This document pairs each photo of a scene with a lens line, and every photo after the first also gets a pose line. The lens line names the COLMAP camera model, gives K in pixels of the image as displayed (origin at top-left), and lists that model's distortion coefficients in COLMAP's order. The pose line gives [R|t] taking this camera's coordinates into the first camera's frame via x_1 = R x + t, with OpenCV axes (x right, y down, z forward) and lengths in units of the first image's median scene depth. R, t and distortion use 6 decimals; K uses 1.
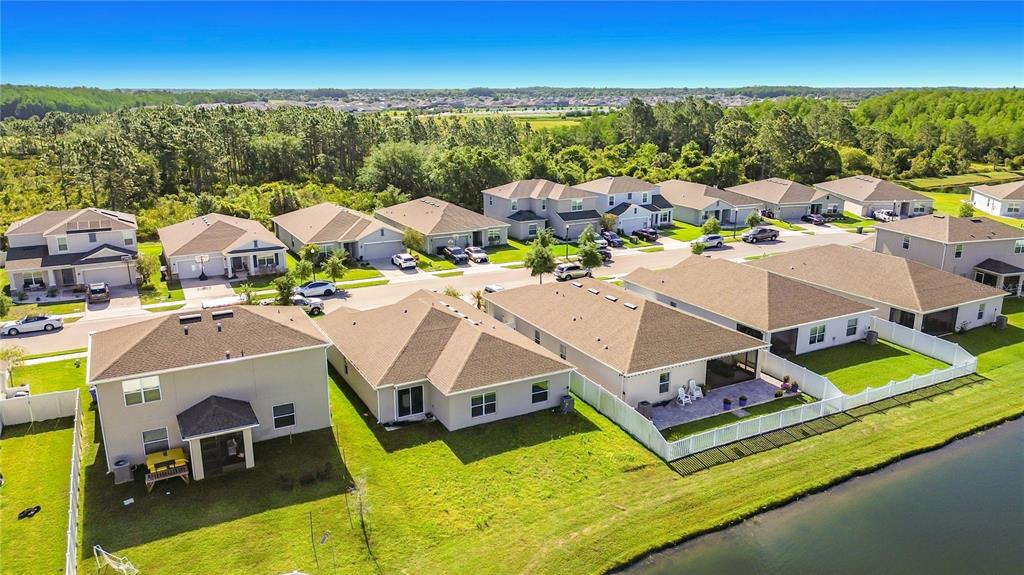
lens RADIAL K [[737.6, 0, 512.0], [0, 737.6, 287.5], [0, 0, 1]] dist [0.067042, -0.105529]
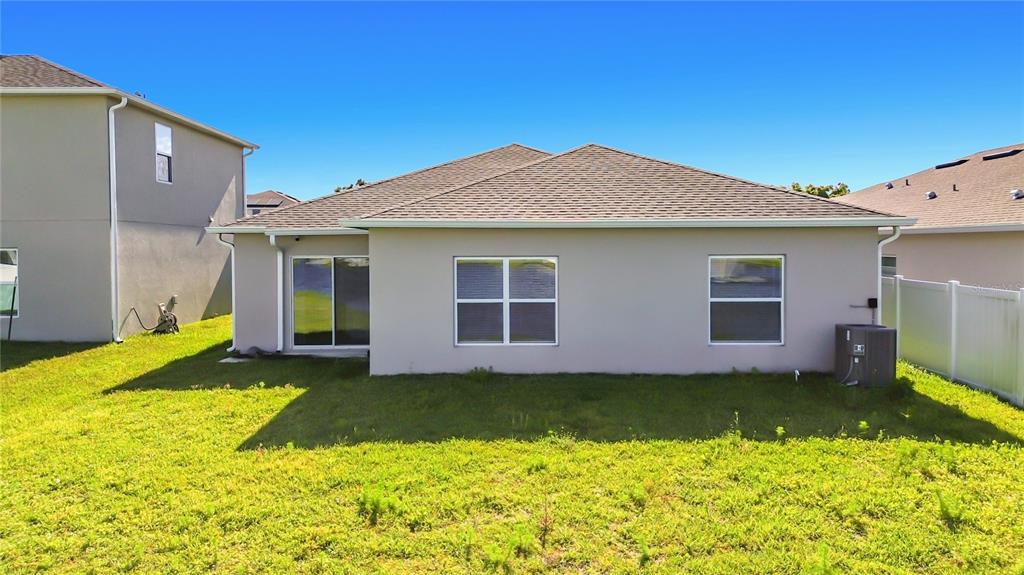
lens RADIAL K [[735.1, 0, 511.0], [0, 735.1, 285.5], [0, 0, 1]] dist [0.080932, -0.109280]
pose [[0.887706, 0.022260, -0.459873, 0.065371], [-0.116599, 0.977139, -0.177777, 0.148992], [0.445402, 0.211435, 0.870007, 0.566106]]
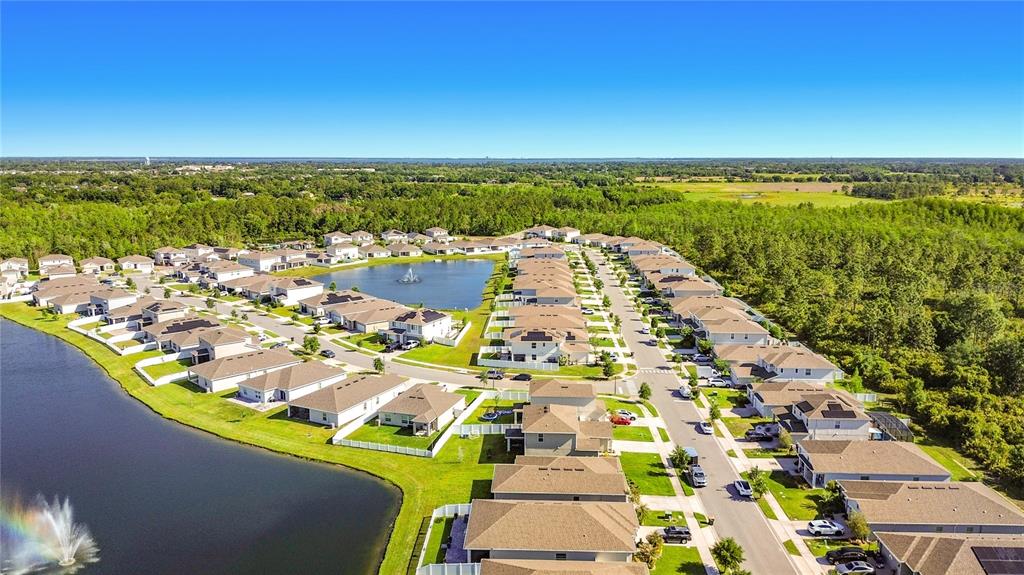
lens RADIAL K [[745.3, 0, 508.6], [0, 745.3, 288.6], [0, 0, 1]] dist [0.068777, -0.119280]
pose [[-0.504492, 0.155650, -0.849270, 1.399991], [-0.224050, 0.926323, 0.302865, -0.851775], [0.833840, 0.343072, -0.432450, 1.377963]]
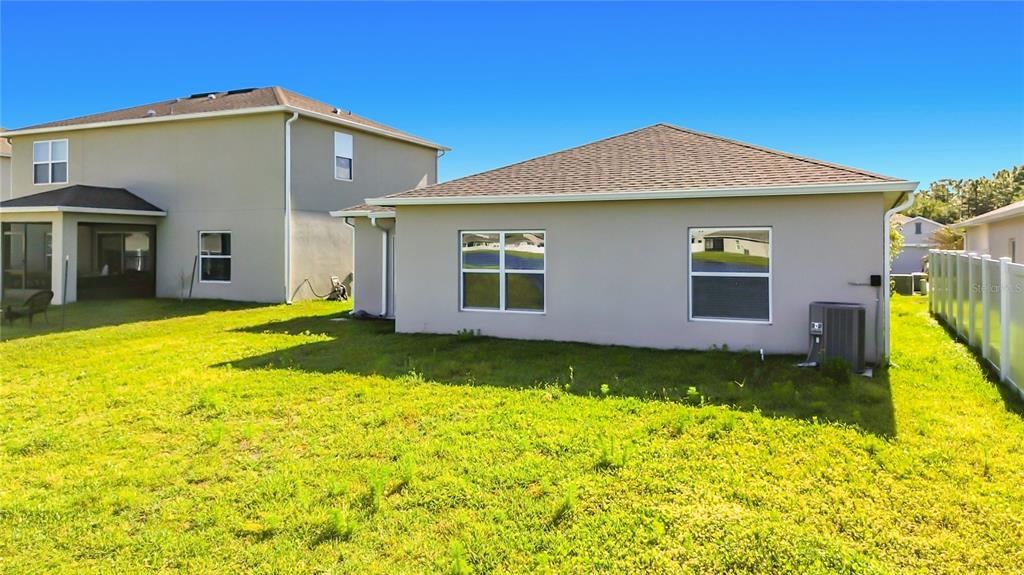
lens RADIAL K [[726.9, 0, 516.9], [0, 726.9, 287.4], [0, 0, 1]] dist [0.091677, -0.099634]
pose [[0.606964, 0.043272, -0.793550, 0.146927], [-0.209107, 0.972028, -0.106936, 0.144461], [0.766726, 0.230844, 0.599035, 0.616129]]
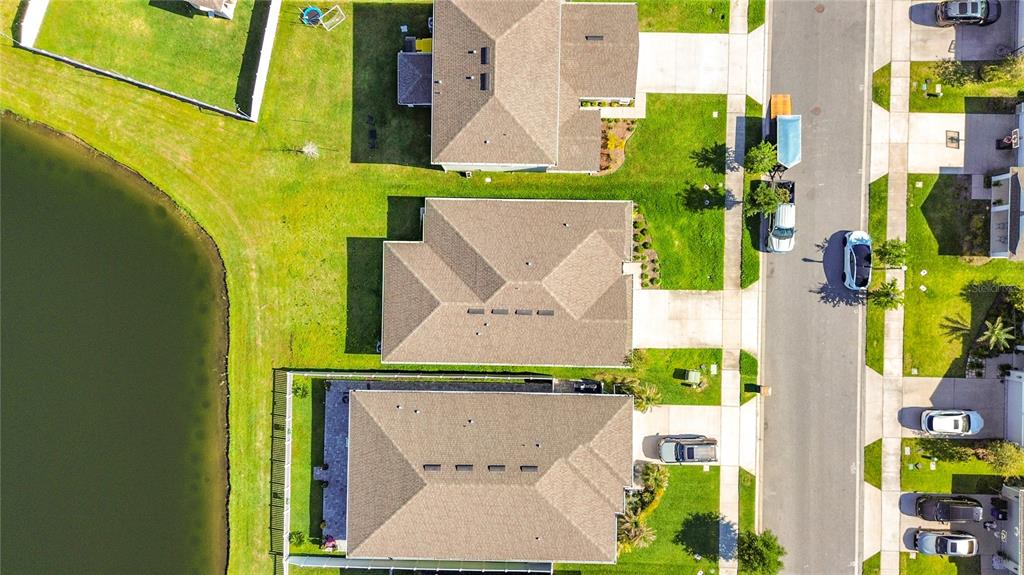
lens RADIAL K [[726.9, 0, 516.9], [0, 726.9, 287.4], [0, 0, 1]] dist [0.091677, -0.099634]
pose [[-0.483999, 0.875039, 0.007131, -0.099774], [-0.219467, -0.129272, 0.967018, -0.808198], [0.847100, 0.466471, 0.254610, 0.645995]]
